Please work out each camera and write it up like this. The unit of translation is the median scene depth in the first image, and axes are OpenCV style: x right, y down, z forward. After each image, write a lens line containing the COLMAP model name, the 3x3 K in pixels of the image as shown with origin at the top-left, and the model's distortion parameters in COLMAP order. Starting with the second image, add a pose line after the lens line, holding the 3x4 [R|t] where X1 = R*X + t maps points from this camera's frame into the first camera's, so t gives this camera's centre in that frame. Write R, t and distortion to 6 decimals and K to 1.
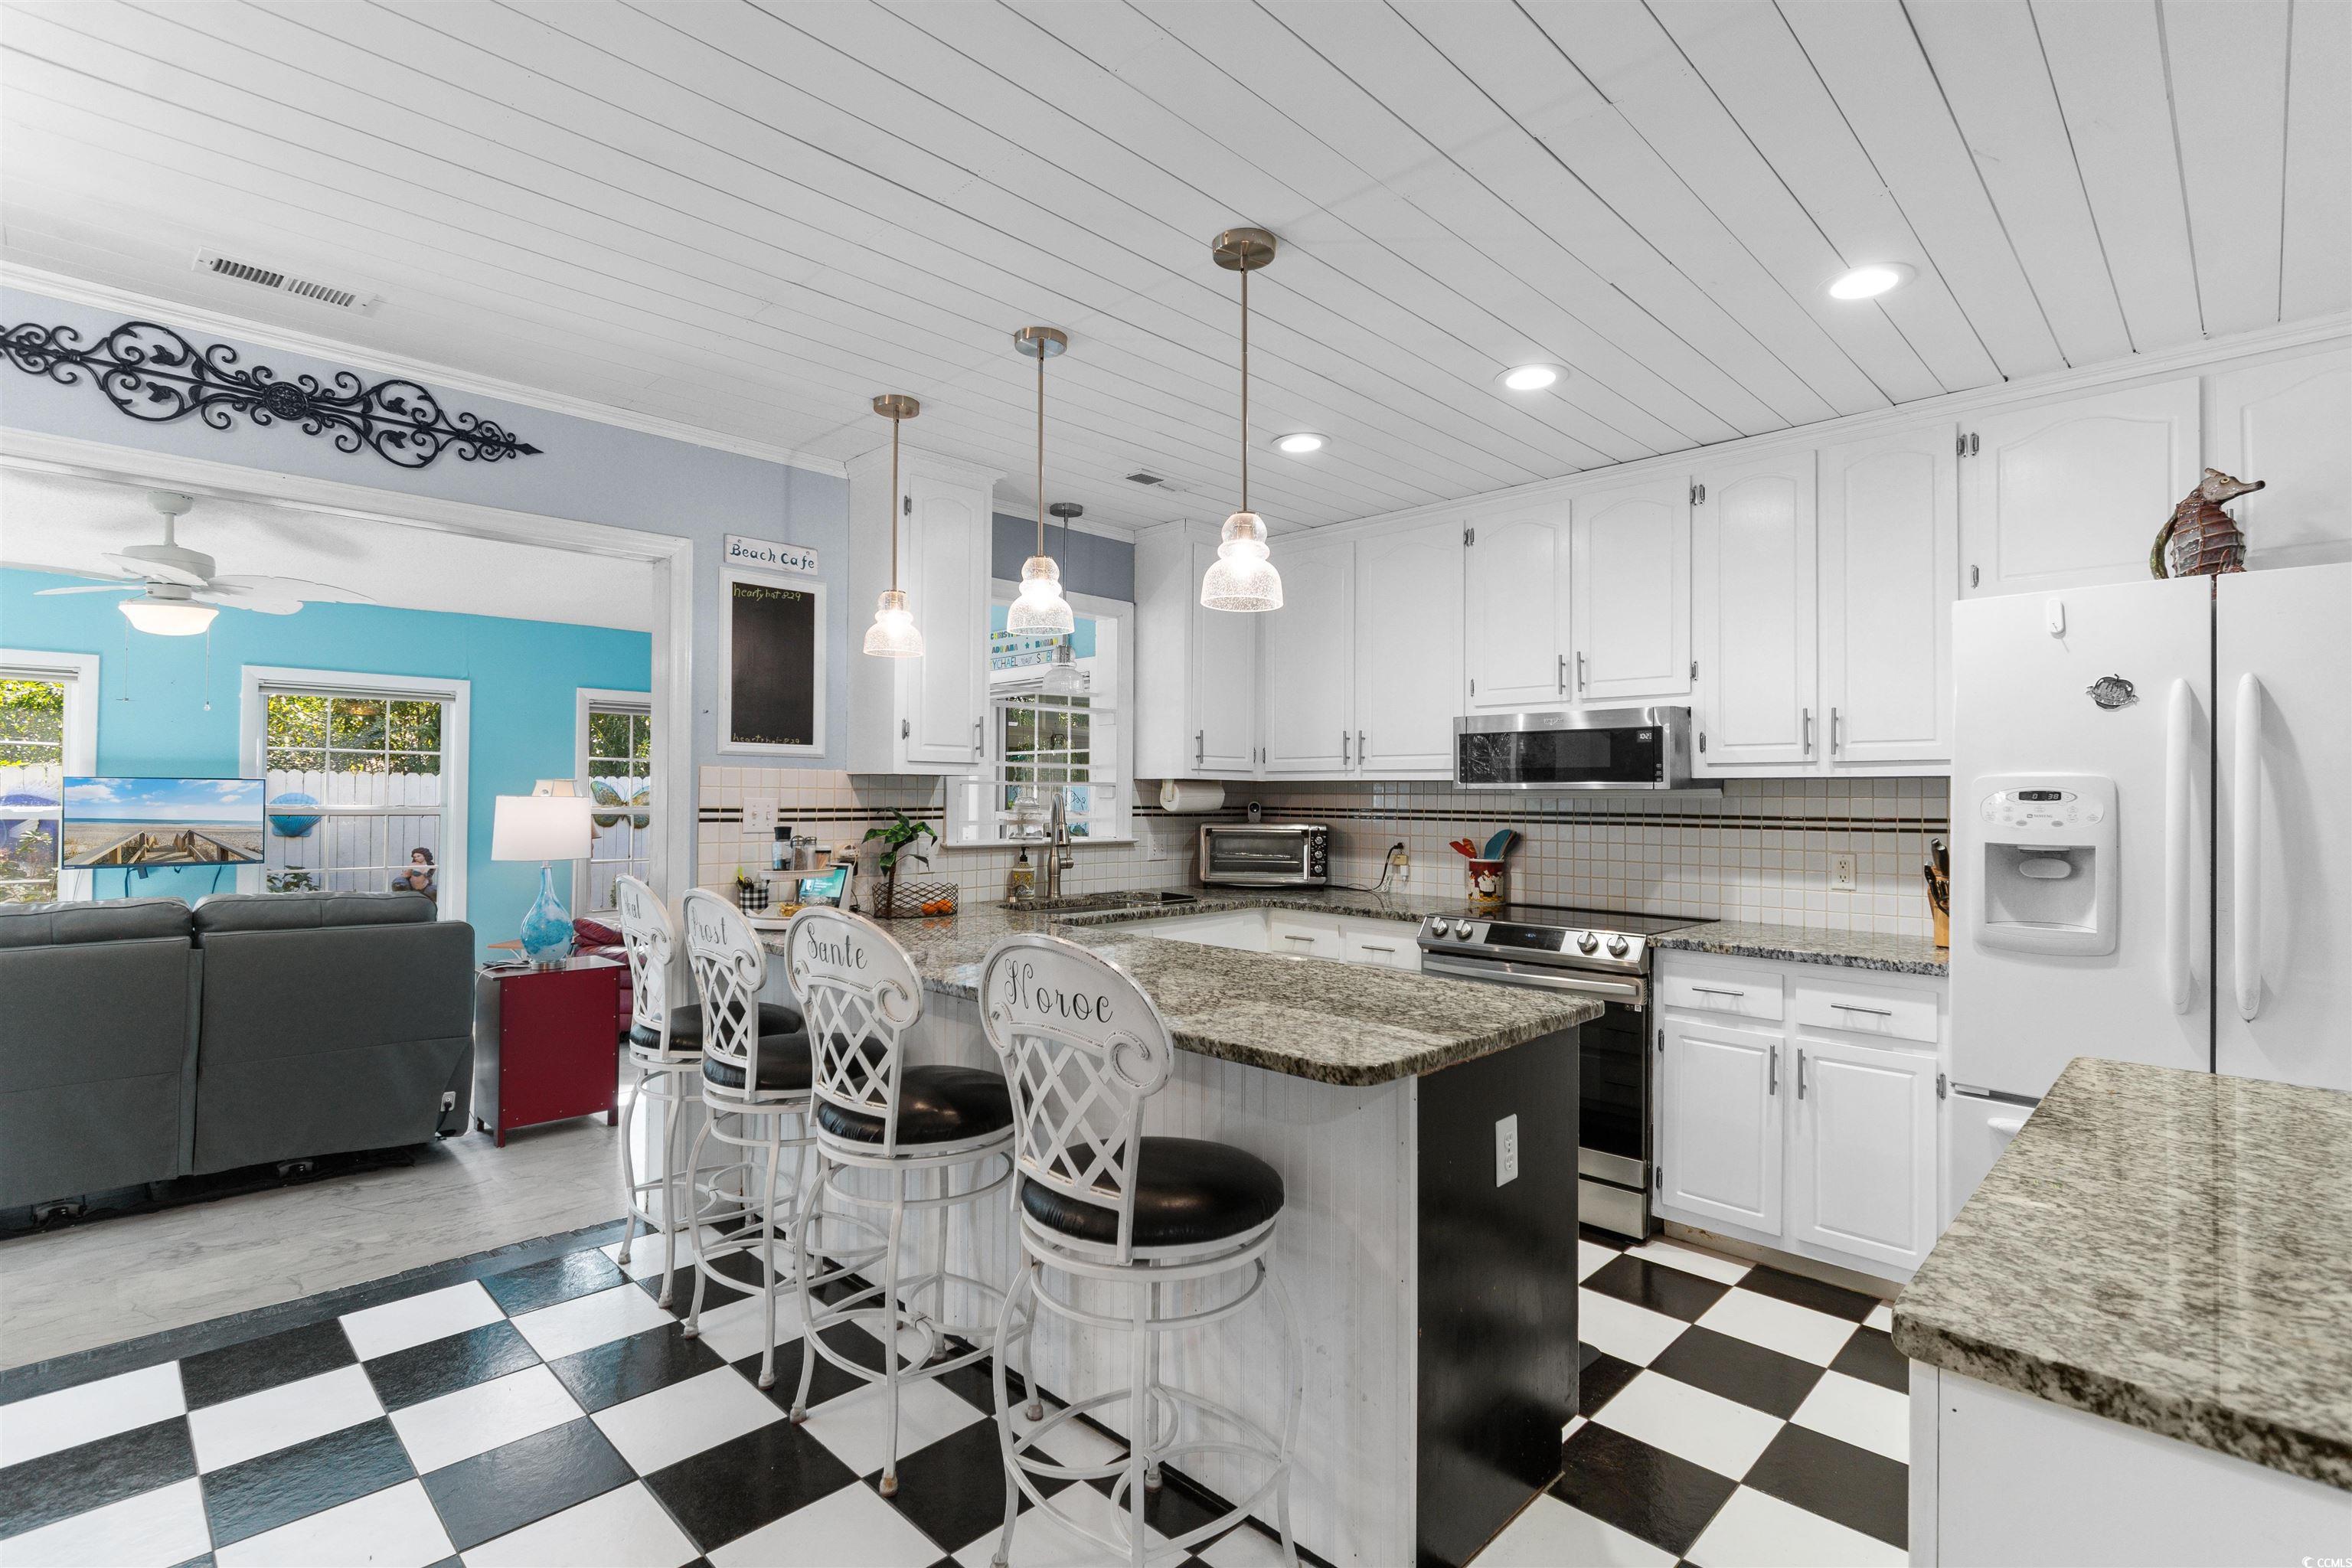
lens RADIAL K [[1100.1, 0, 1172.4], [0, 1100.1, 782.6], [0, 0, 1]] dist [0.003842, -0.000817]
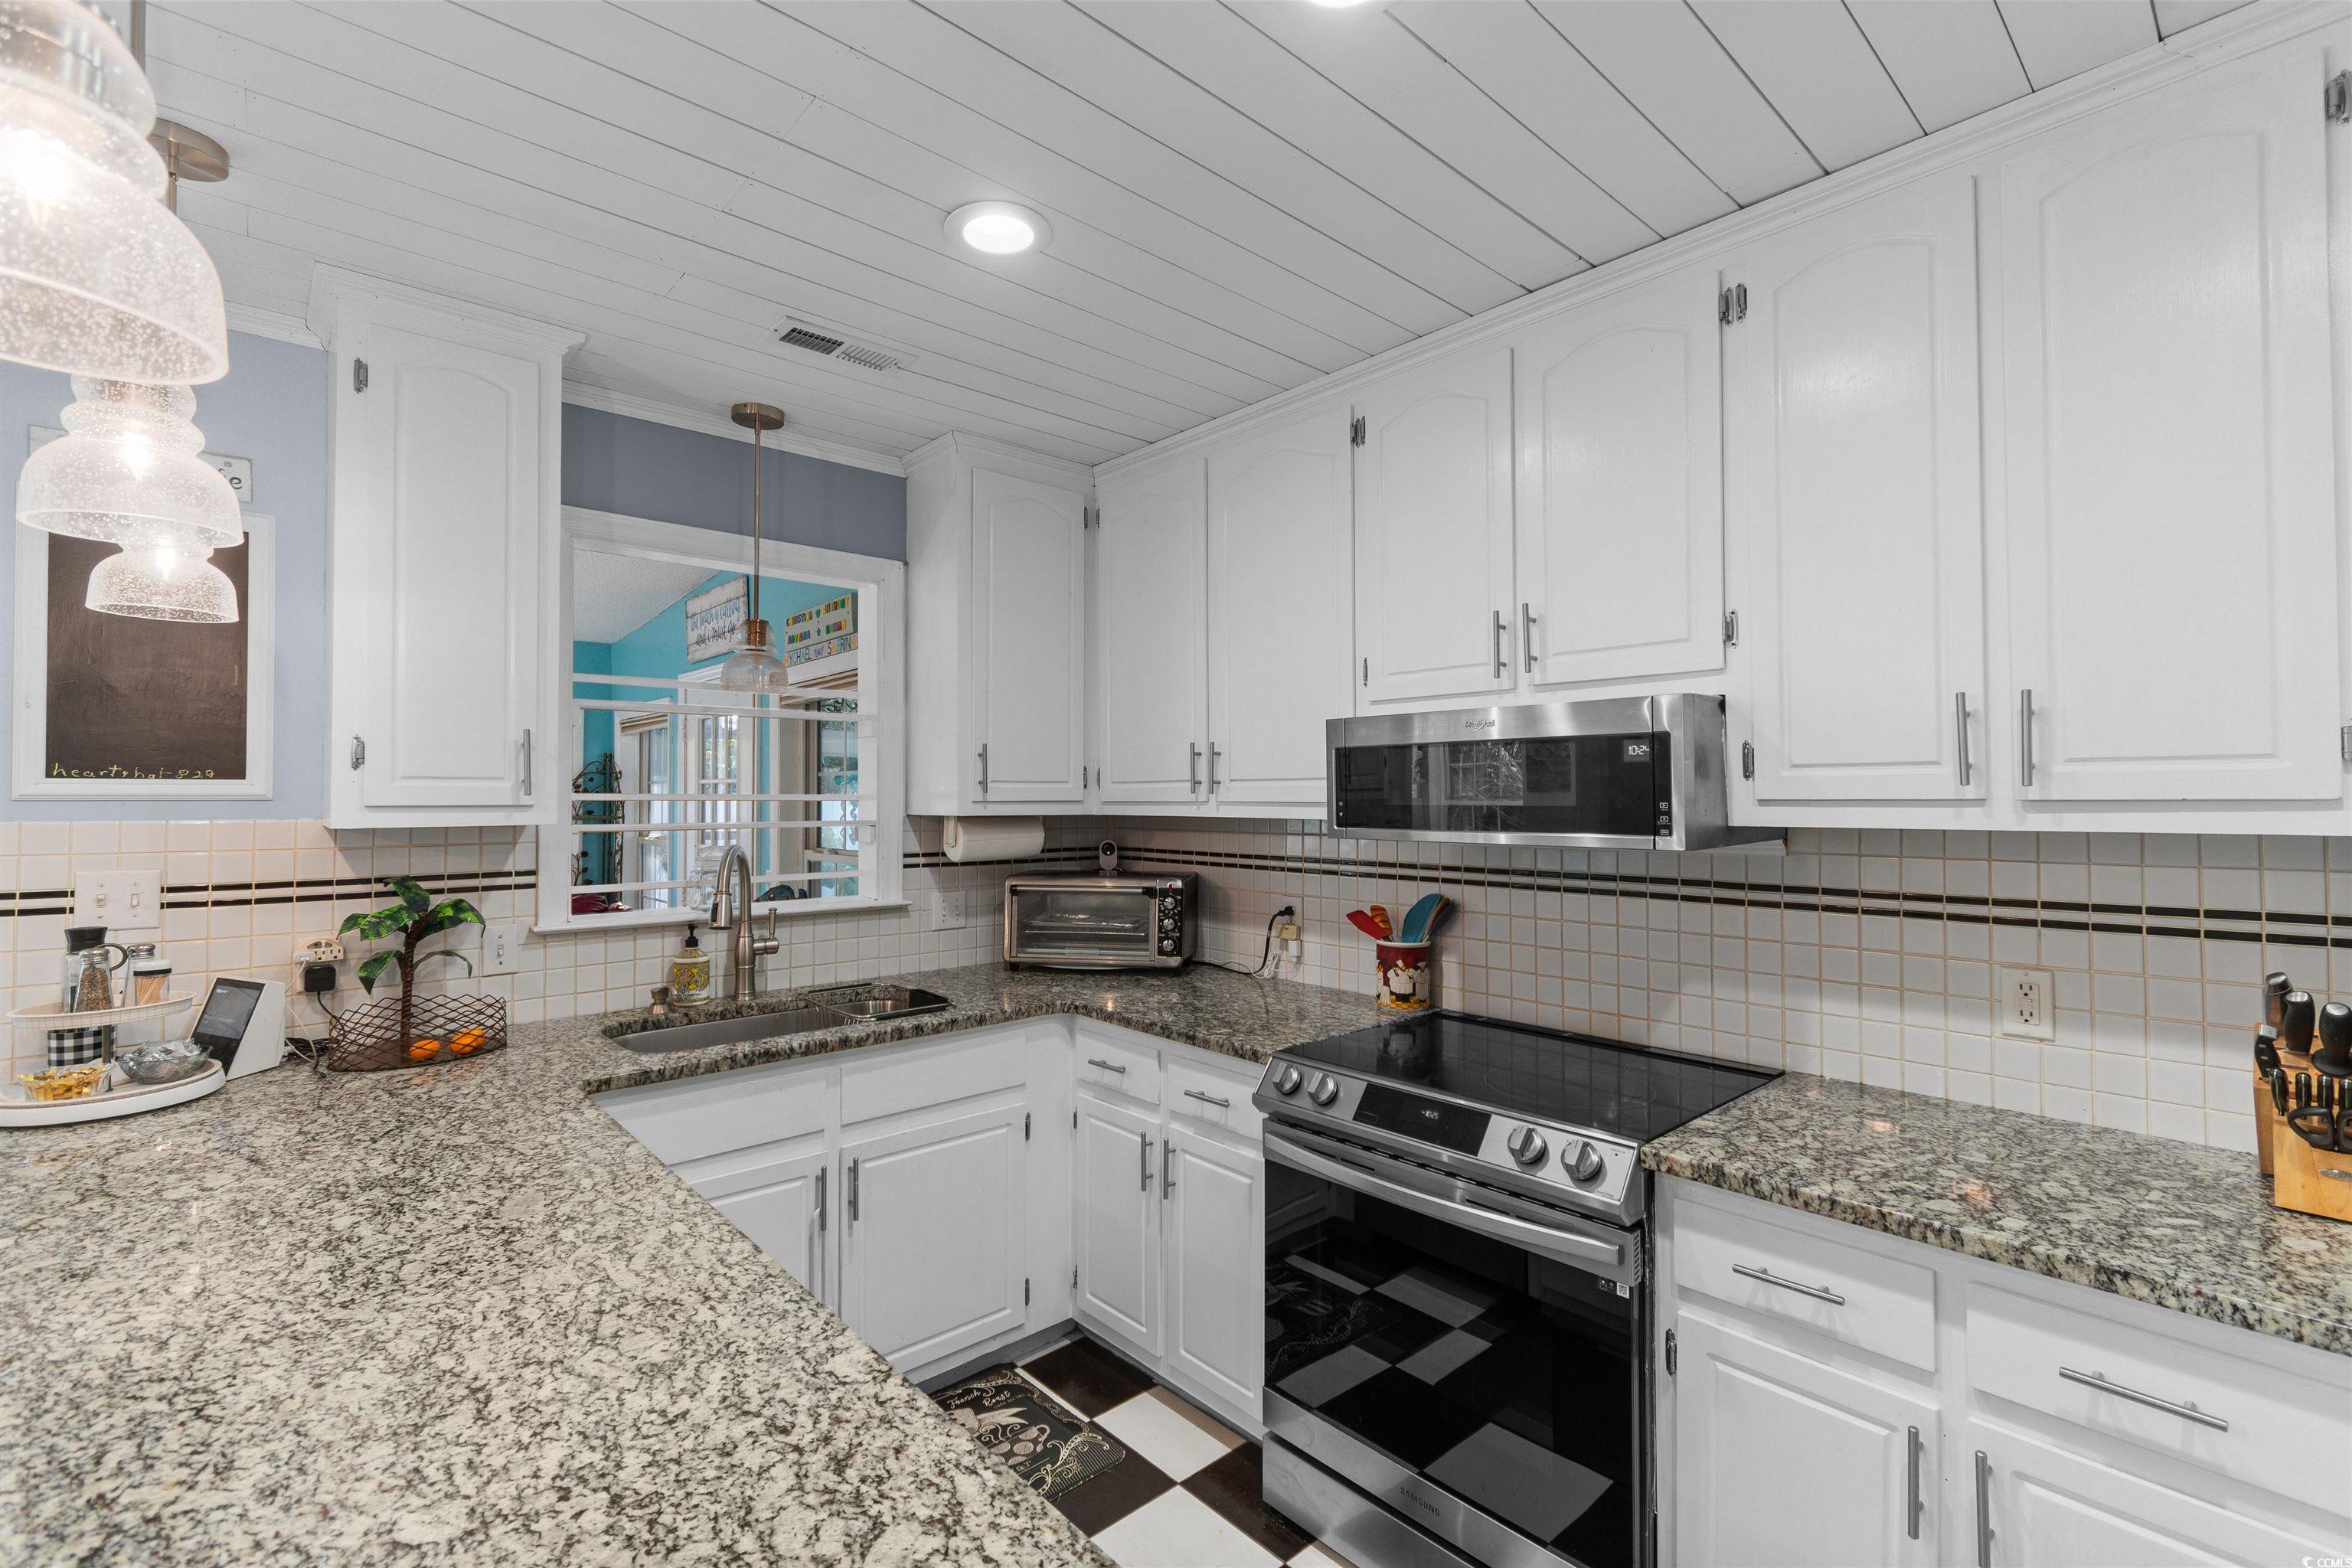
lens RADIAL K [[1030.2, 0, 1174.5], [0, 1030.2, 780.9], [0, 0, 1]] dist [0.005393, -0.002132]
pose [[0.998142, -0.010019, -0.060106, 0.221928], [0.009789, 0.999944, -0.004121, -0.026035], [0.060144, 0.003525, 0.998184, 0.459283]]
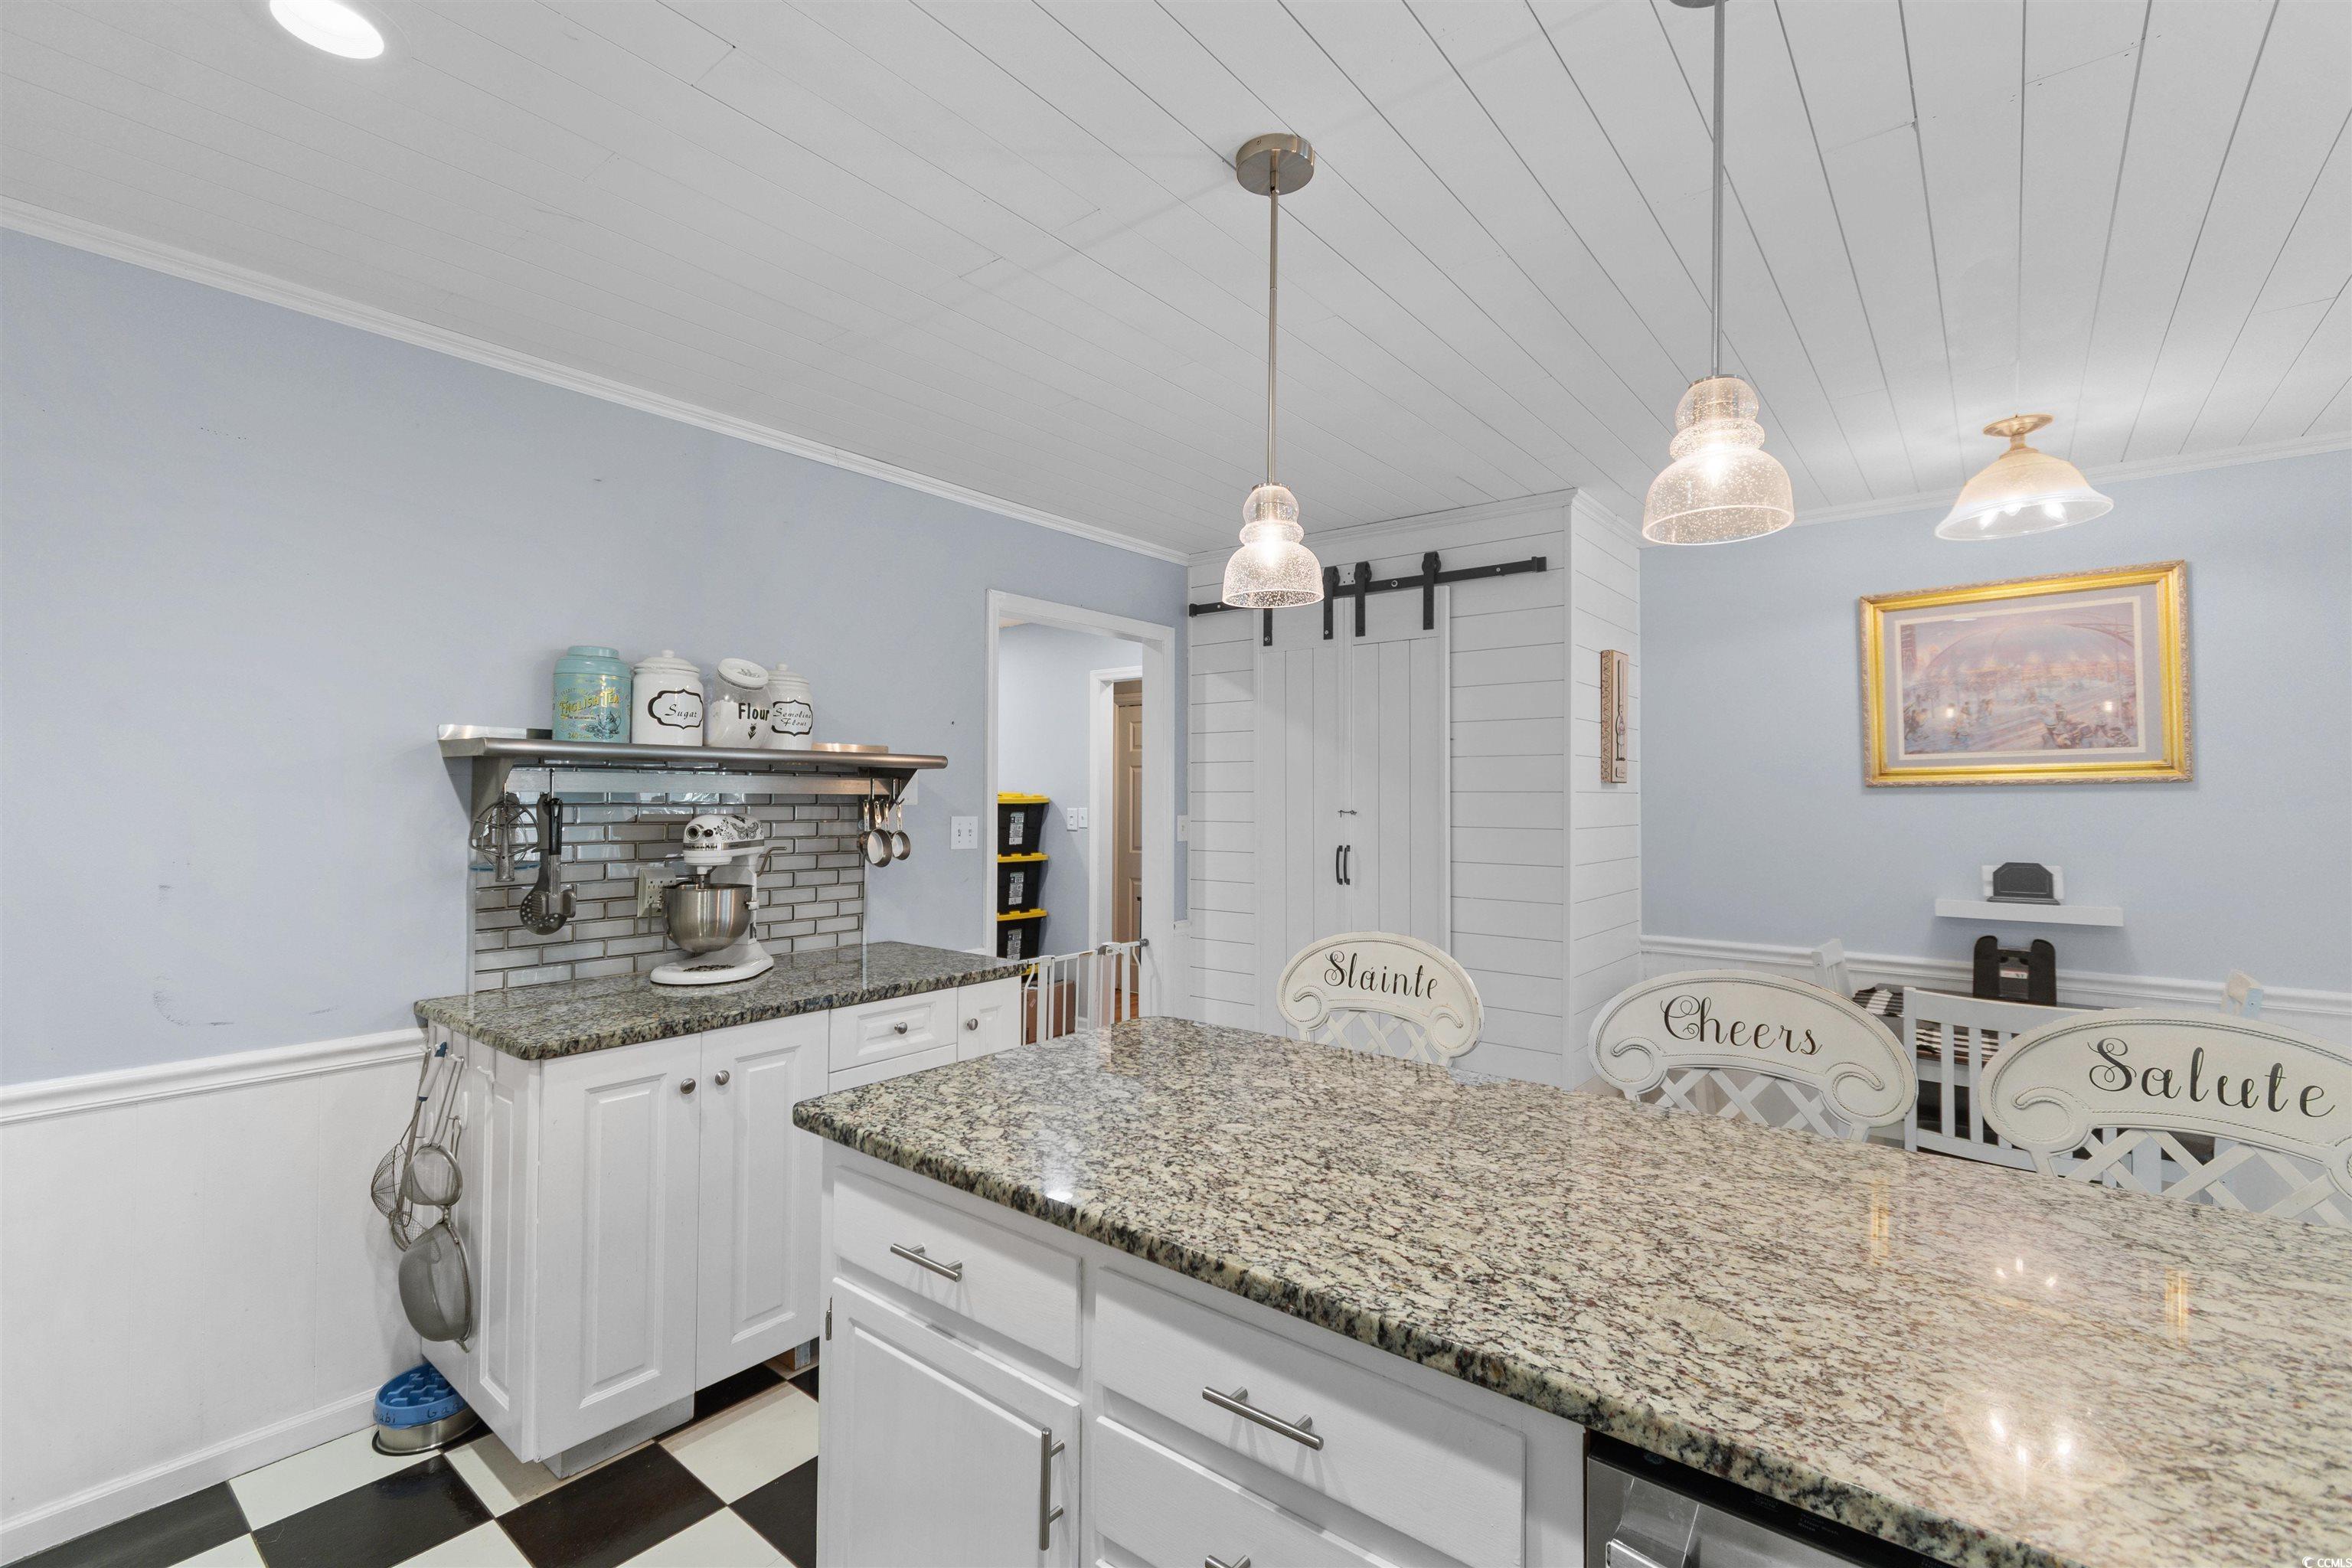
lens RADIAL K [[1030.2, 0, 1177.7], [0, 1030.2, 790.8], [0, 0, 1]] dist [0.005393, -0.002132]
pose [[-0.994958, -0.015089, -0.099149, 0.124938], [-0.013290, 0.999735, -0.018779, -0.003585], [0.099406, -0.017367, -0.994895, 1.054704]]
